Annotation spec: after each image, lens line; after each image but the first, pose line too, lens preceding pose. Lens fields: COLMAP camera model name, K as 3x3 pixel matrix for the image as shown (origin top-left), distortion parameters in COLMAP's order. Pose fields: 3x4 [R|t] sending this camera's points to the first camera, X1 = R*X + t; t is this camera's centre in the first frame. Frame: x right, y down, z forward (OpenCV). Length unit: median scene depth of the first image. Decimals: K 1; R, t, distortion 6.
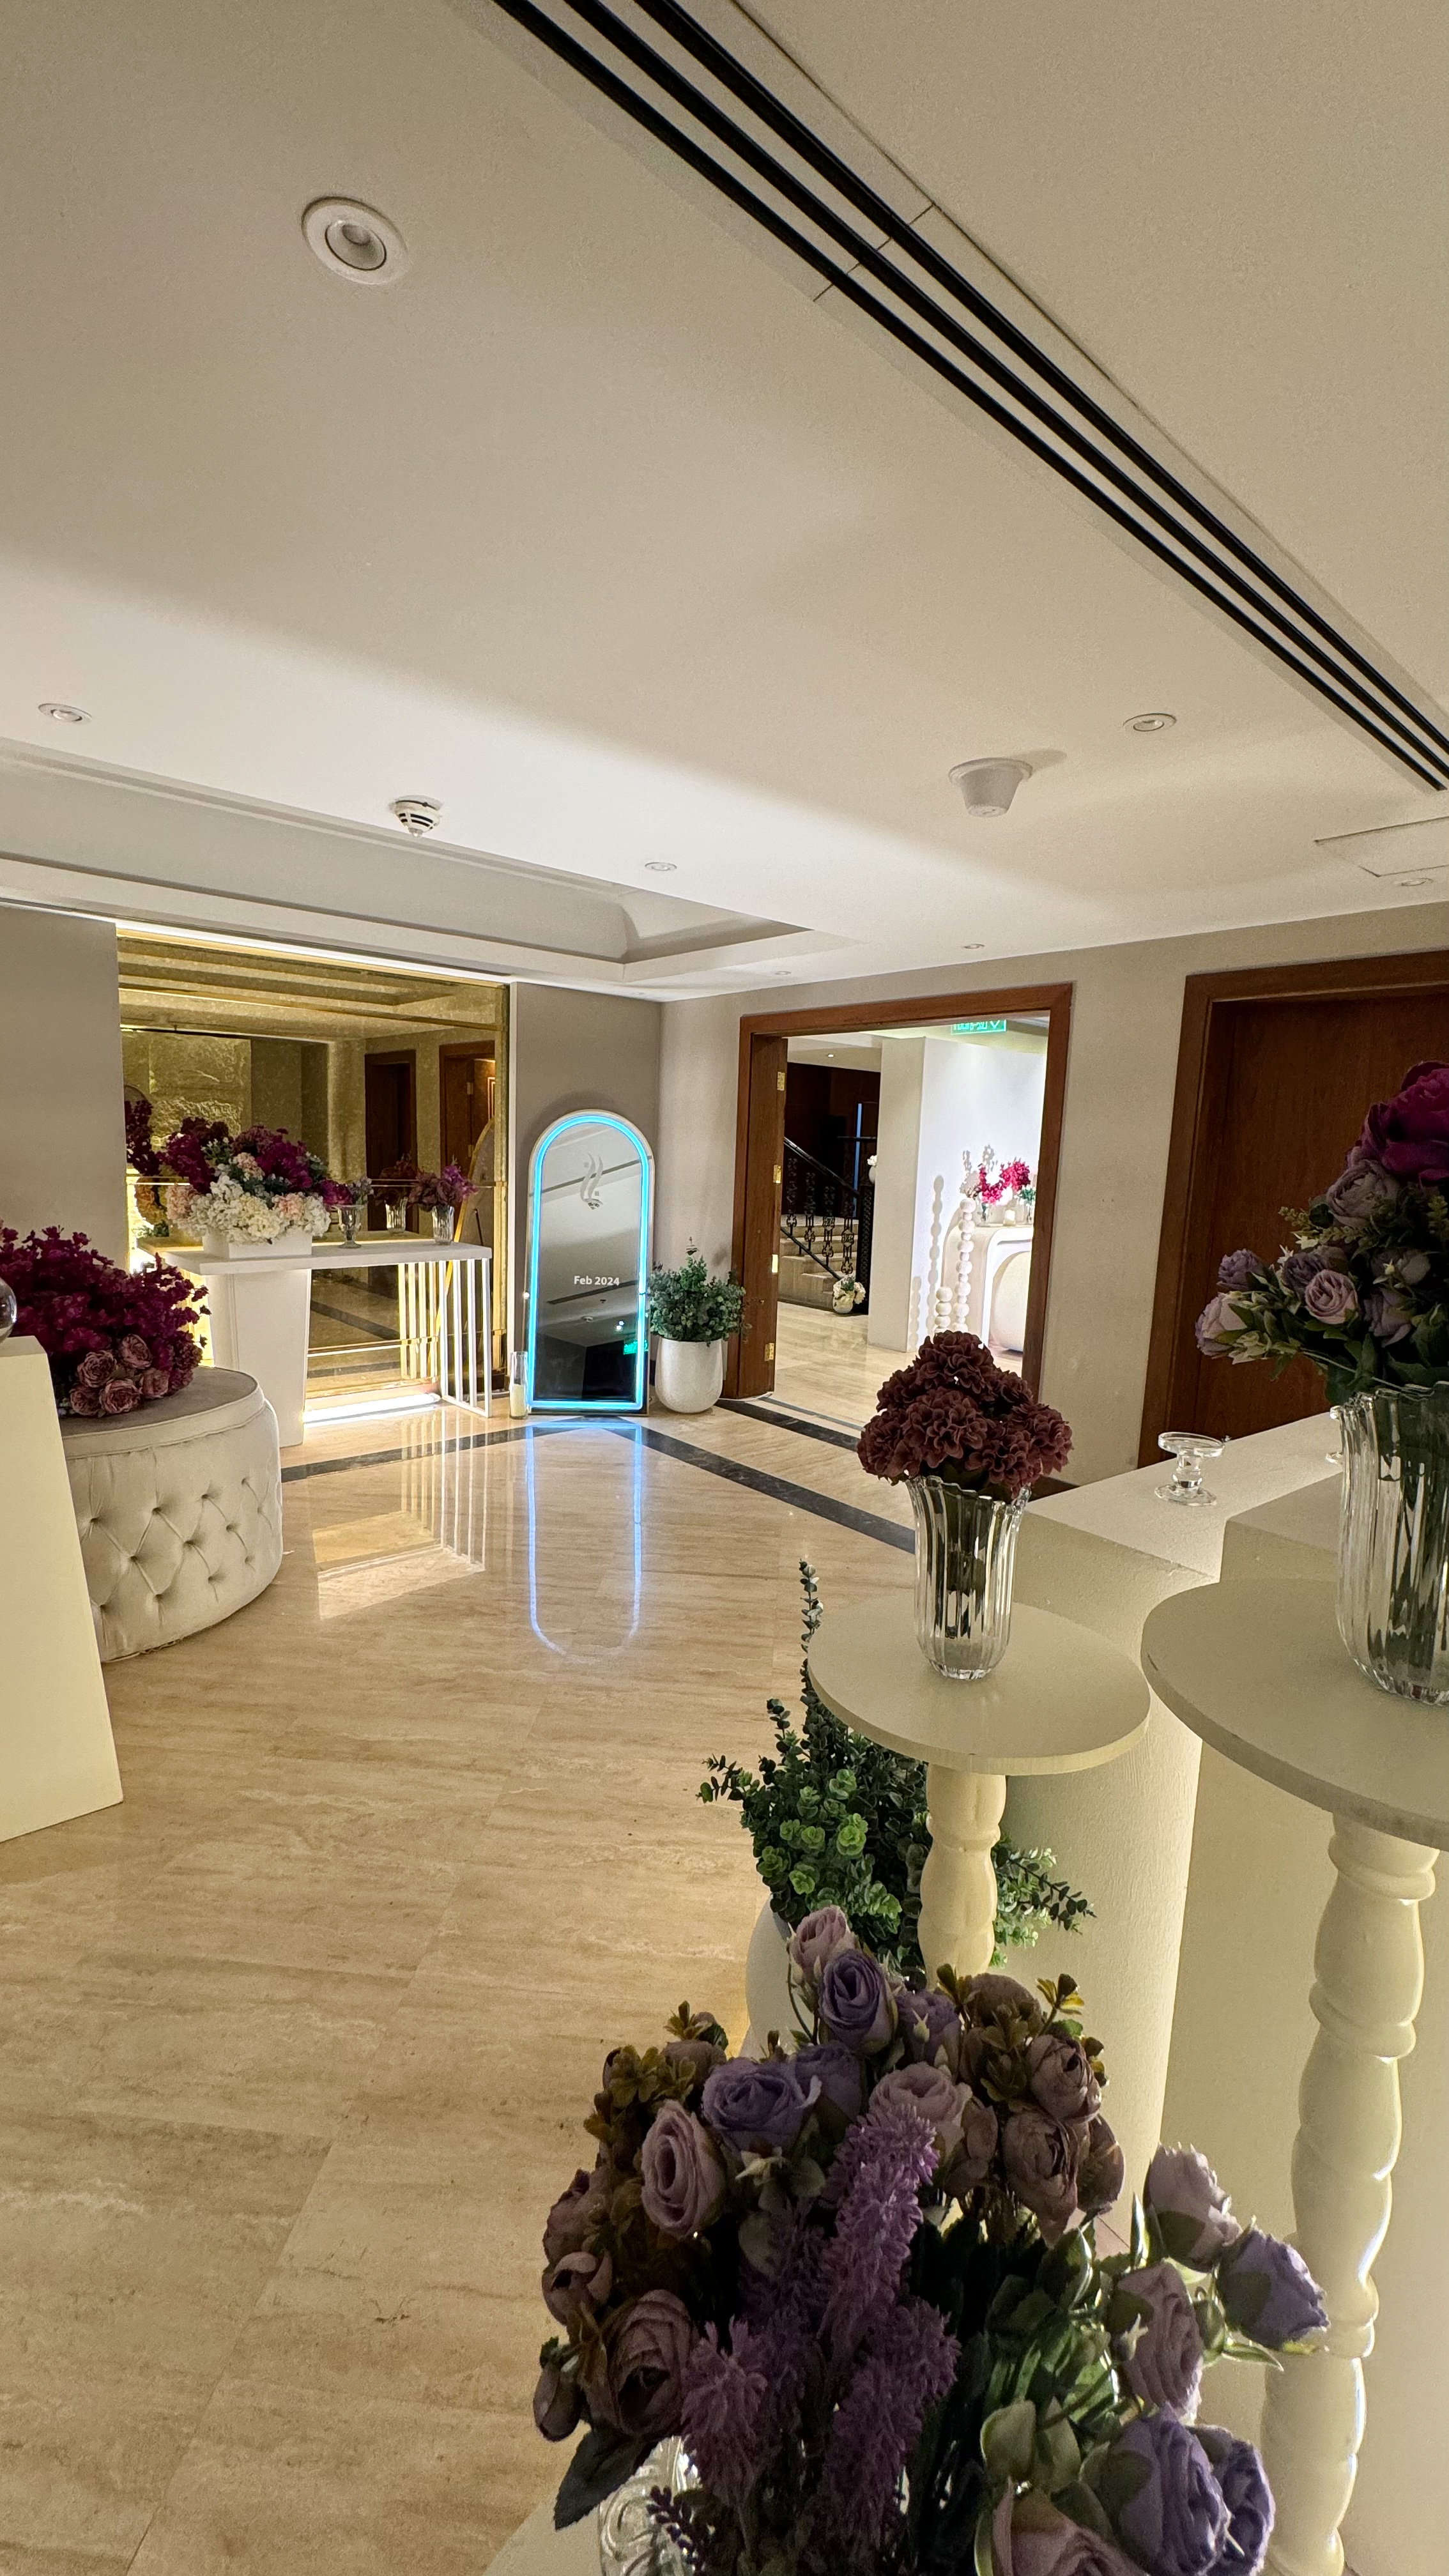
lens RADIAL K [[1022.1, 0, 724.5], [0, 1022.1, 1288.0], [0, 0, 1]] dist [0.000086, -0.000013]
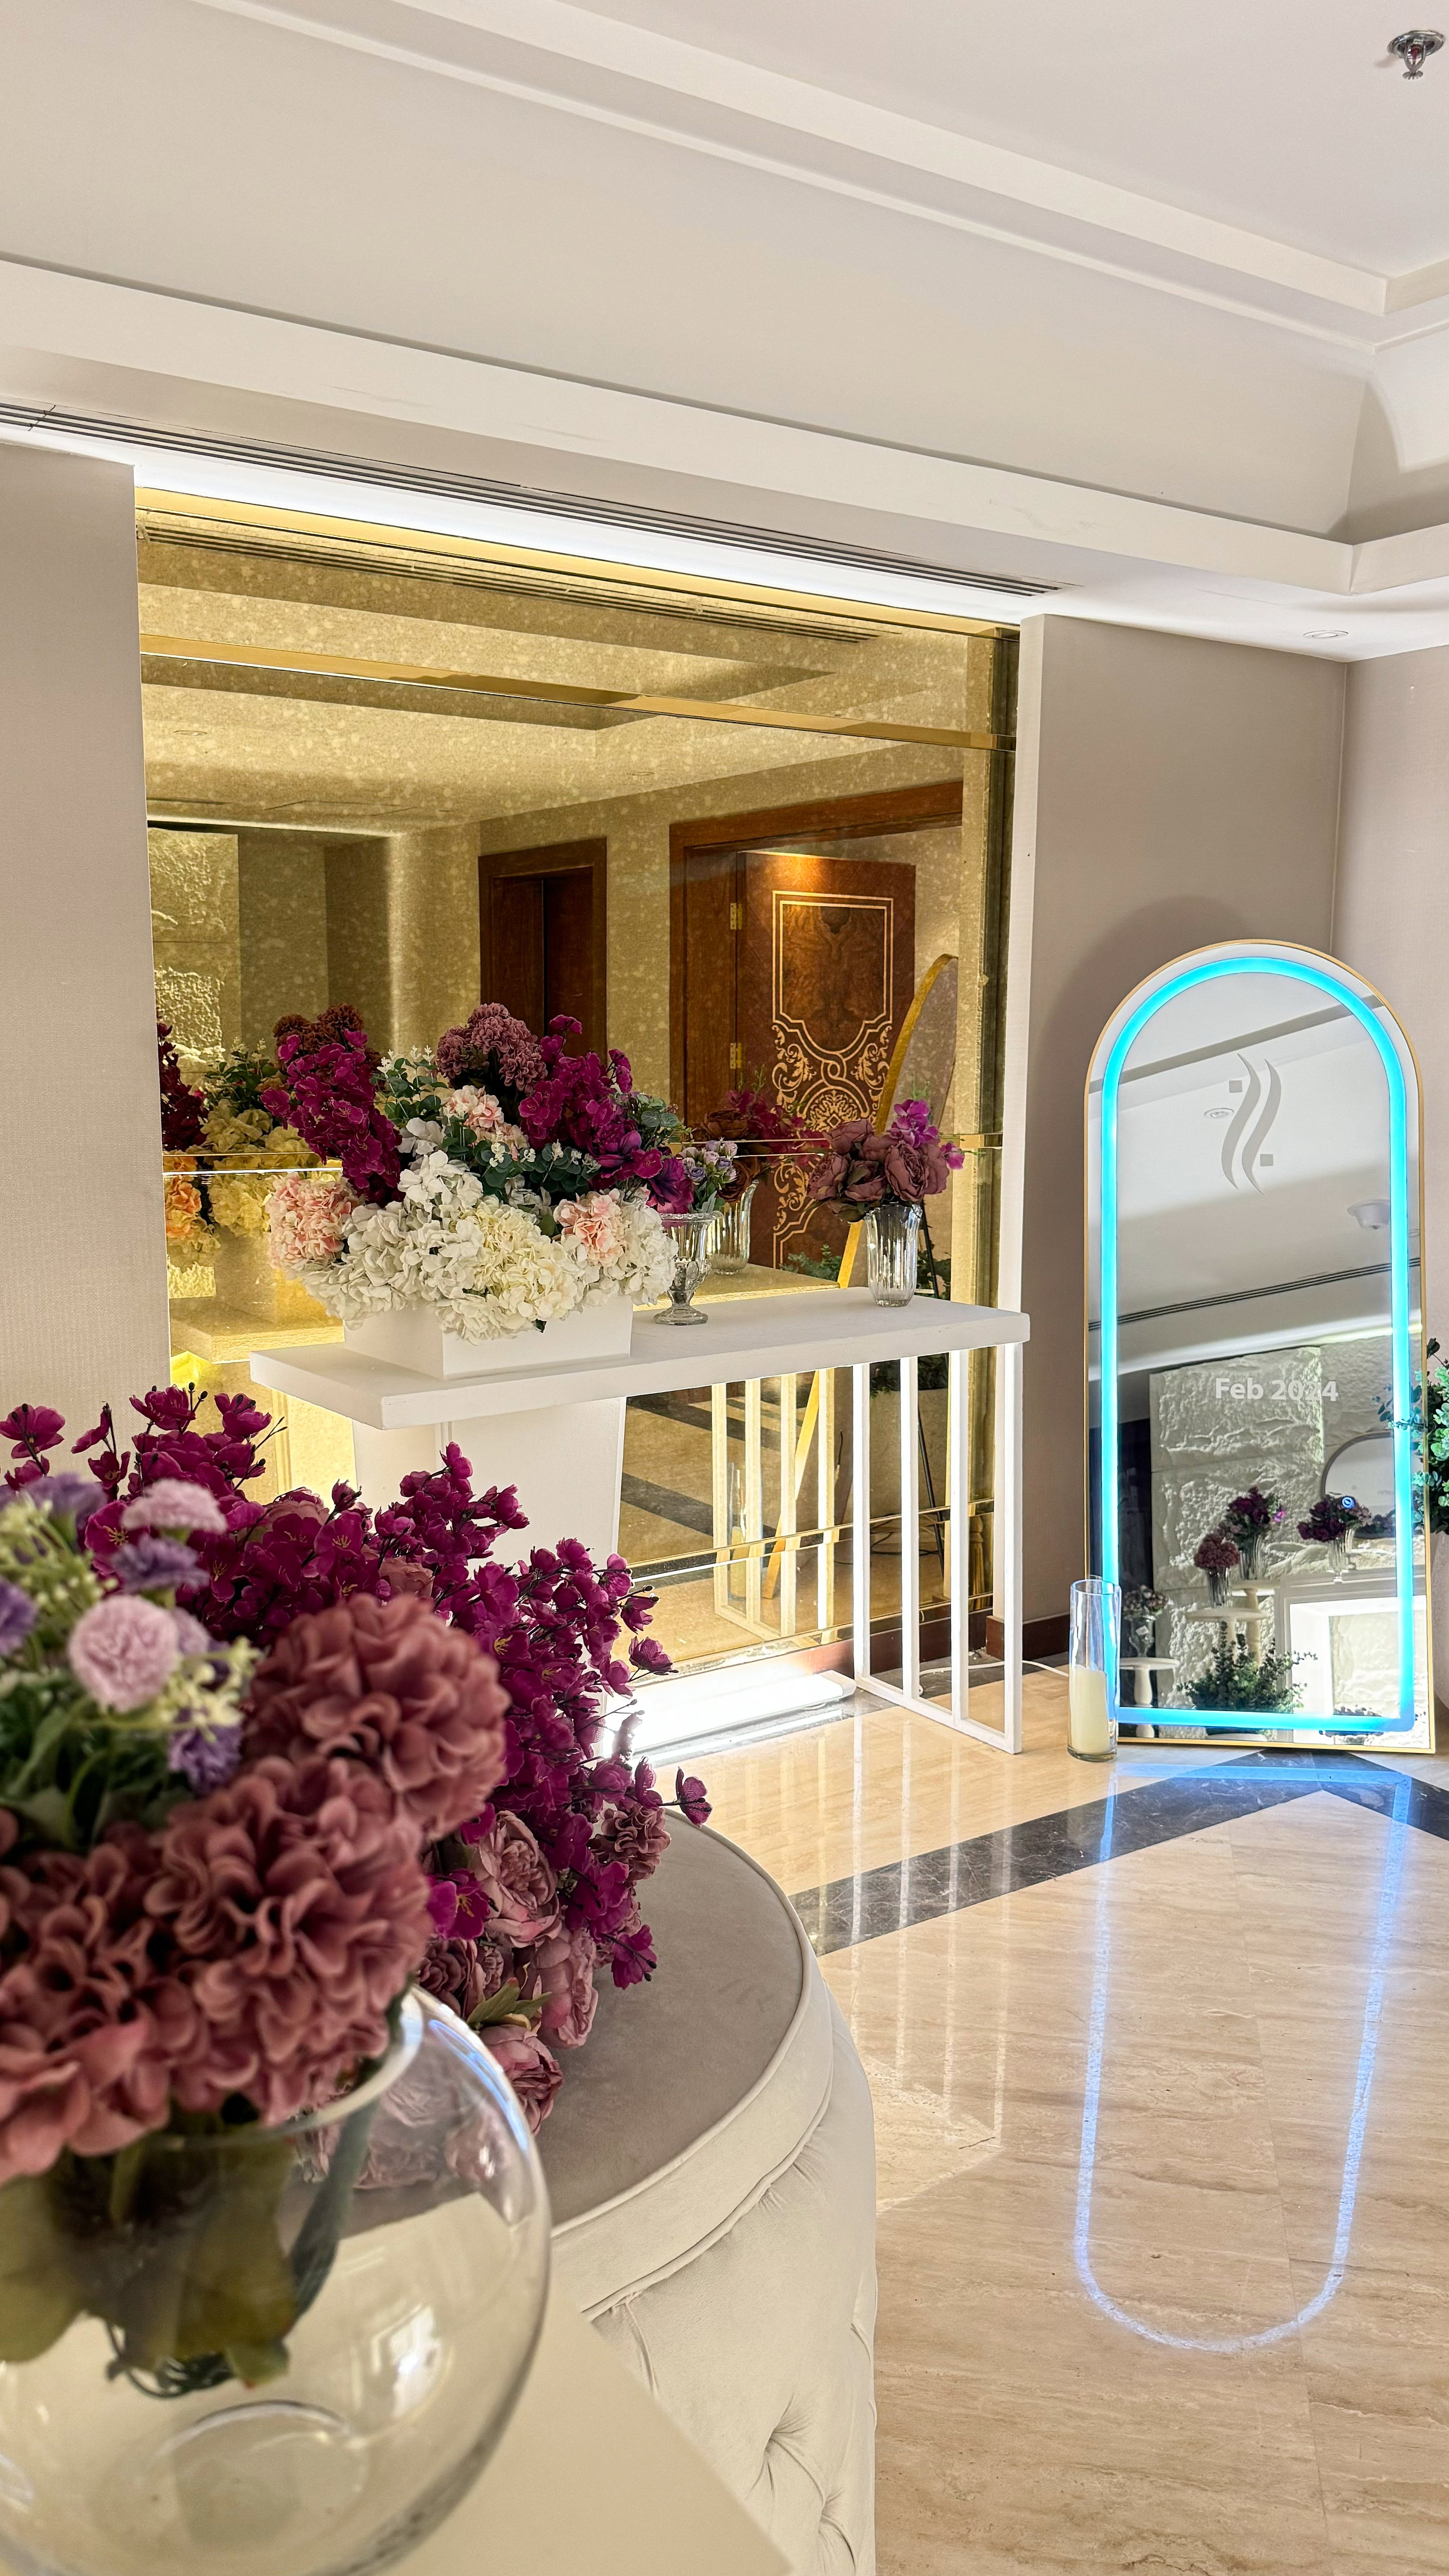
lens RADIAL K [[1837.0, 0, 708.0], [0, 1837.0, 1285.4], [0, 0, 1]] dist [0.178136, -0.338835]
pose [[0.992219, -0.014699, -0.123631, -0.287031], [0.014638, 0.999892, -0.001403, -0.055060], [0.123638, -0.000418, 0.992327, 0.327498]]
